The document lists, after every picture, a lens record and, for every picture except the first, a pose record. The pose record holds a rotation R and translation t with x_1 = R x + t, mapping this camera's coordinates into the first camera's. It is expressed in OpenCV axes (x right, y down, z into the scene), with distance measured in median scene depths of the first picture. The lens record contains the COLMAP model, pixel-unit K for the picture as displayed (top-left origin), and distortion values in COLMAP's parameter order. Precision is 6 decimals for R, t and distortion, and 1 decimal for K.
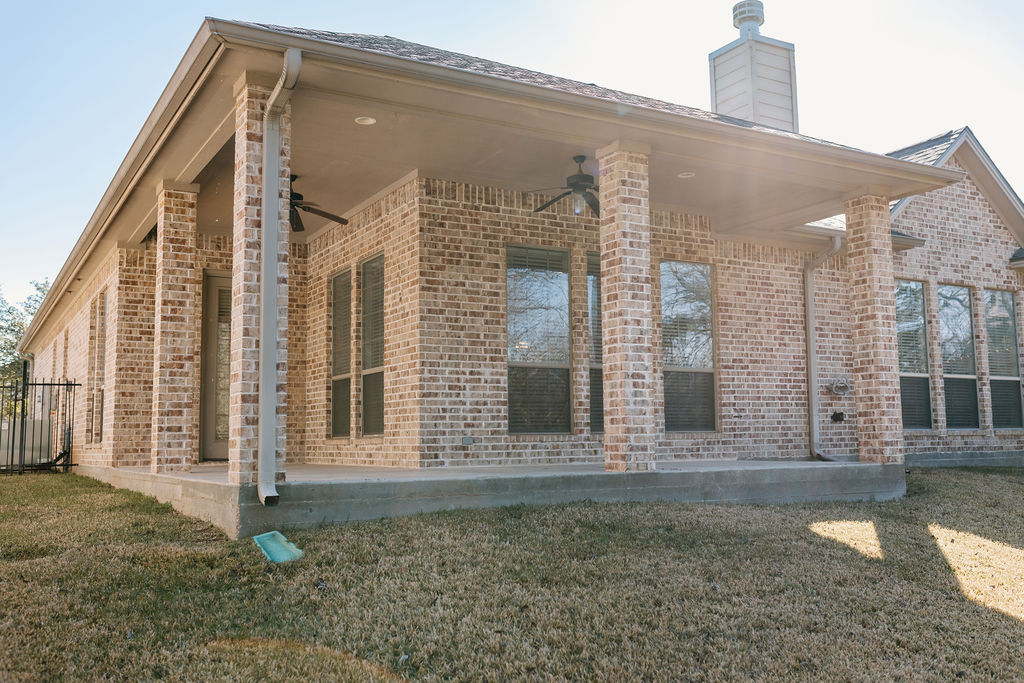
lens RADIAL K [[985.9, 0, 513.1], [0, 985.9, 353.5], [0, 0, 1]] dist [0.000984, 0.003598]
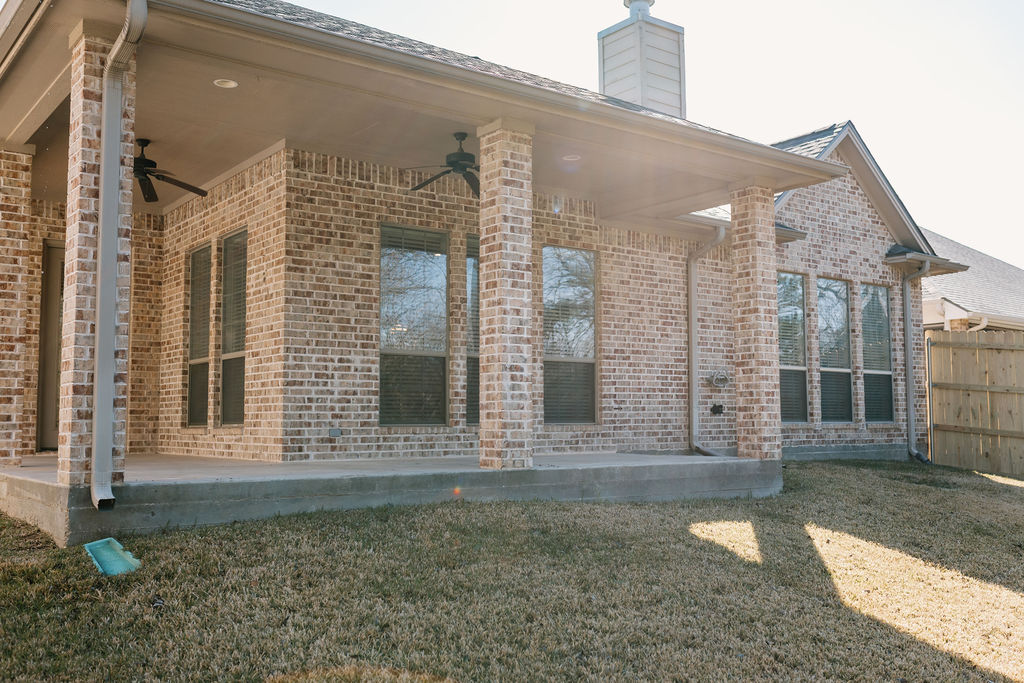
lens RADIAL K [[985.9, 0, 513.1], [0, 985.9, 353.5], [0, 0, 1]] dist [0.000984, 0.003598]
pose [[0.992907, 0.019124, 0.117345, 0.011650], [-0.022007, 0.999486, 0.023328, -0.013474], [-0.116838, -0.025745, 0.992817, 0.056497]]
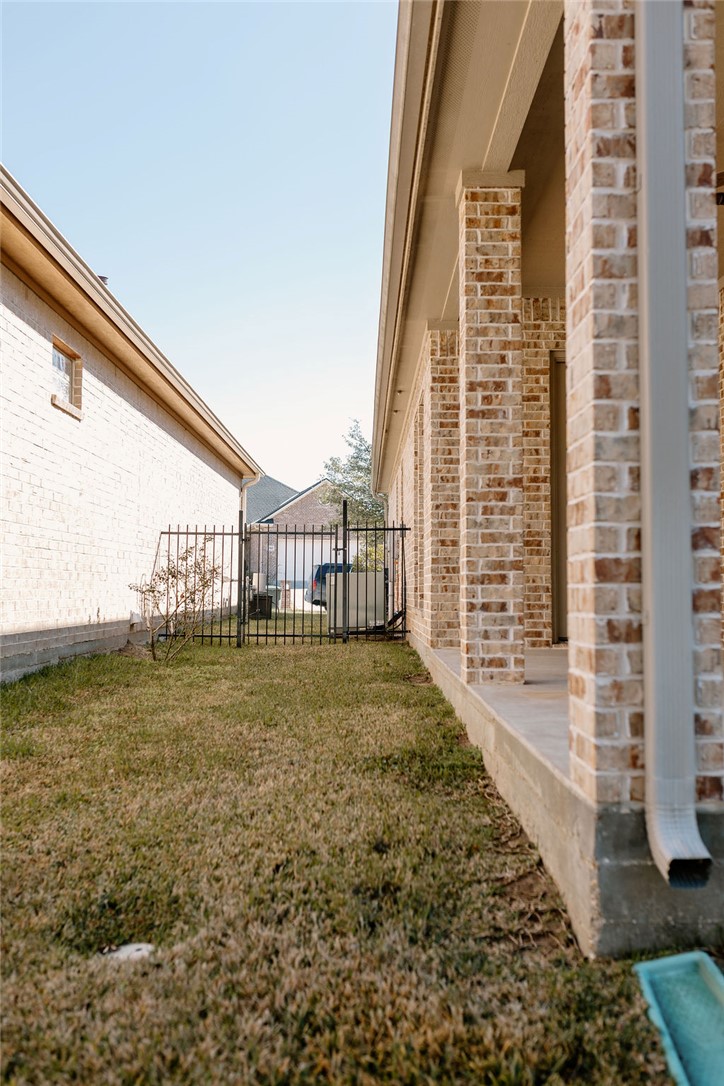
lens RADIAL K [[807.2, 0, 423.4], [0, 807.2, 528.8], [0, 0, 1]] dist [-0.000526, 0.000223]
pose [[0.871342, -0.016083, -0.490413, -0.150045], [0.035980, 0.998866, 0.031170, 0.015439], [0.489356, -0.044805, 0.870932, 0.578271]]
